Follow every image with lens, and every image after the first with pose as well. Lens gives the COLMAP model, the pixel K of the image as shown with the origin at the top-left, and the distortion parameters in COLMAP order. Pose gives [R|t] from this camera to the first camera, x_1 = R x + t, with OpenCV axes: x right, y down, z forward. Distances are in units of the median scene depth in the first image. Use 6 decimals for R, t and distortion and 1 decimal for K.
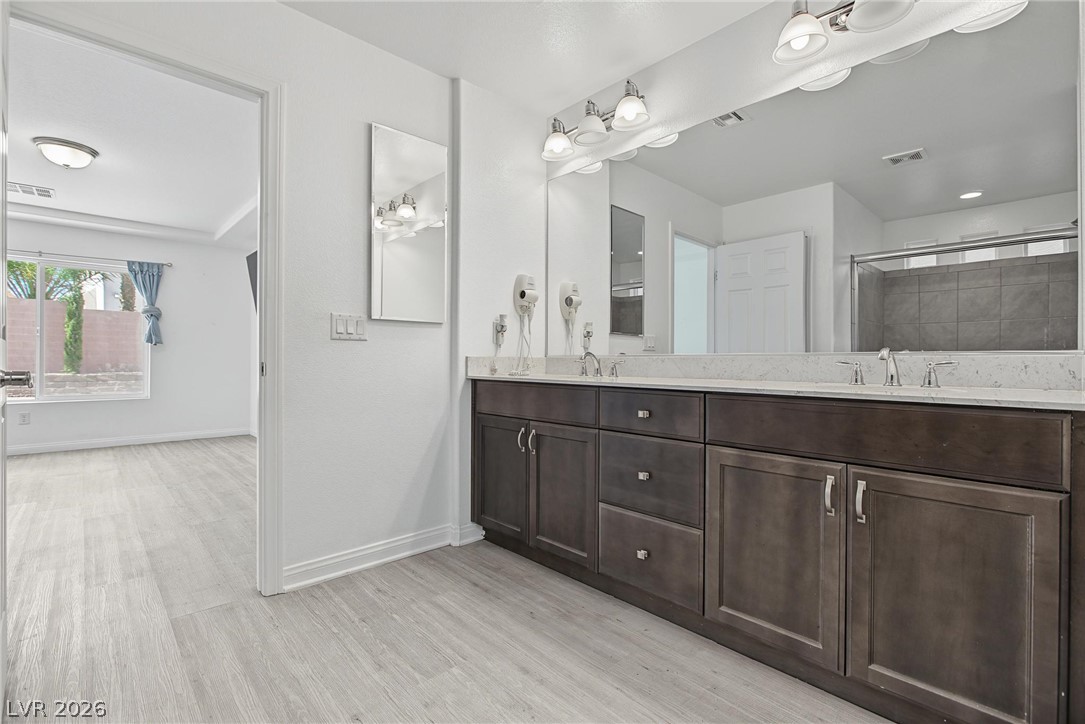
lens RADIAL K [[494.4, 0, 542.5], [0, 494.4, 362.0], [0, 0, 1]] dist [-0.000485, 0.000024]
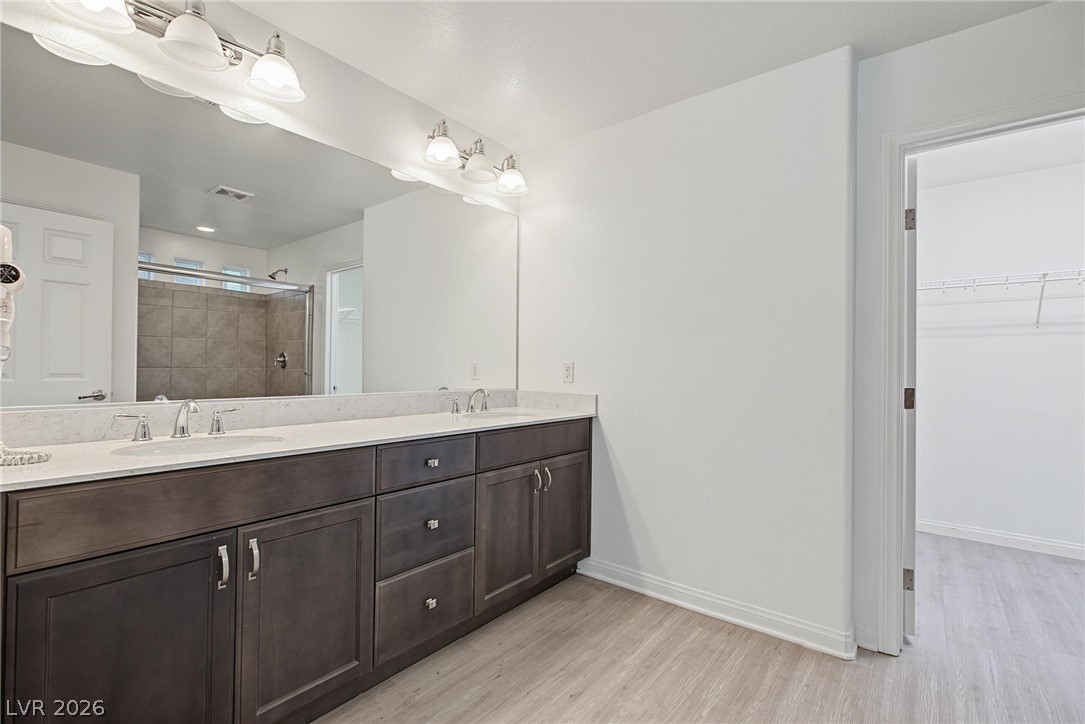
lens RADIAL K [[493.3, 0, 541.7], [0, 493.3, 344.4], [0, 0, 1]] dist [-0.000144, -0.000039]
pose [[-0.143250, 0.031350, 0.989190, -0.772466], [-0.016420, 0.999285, -0.034048, -0.099768], [-0.989550, -0.021120, -0.142633, 0.850180]]
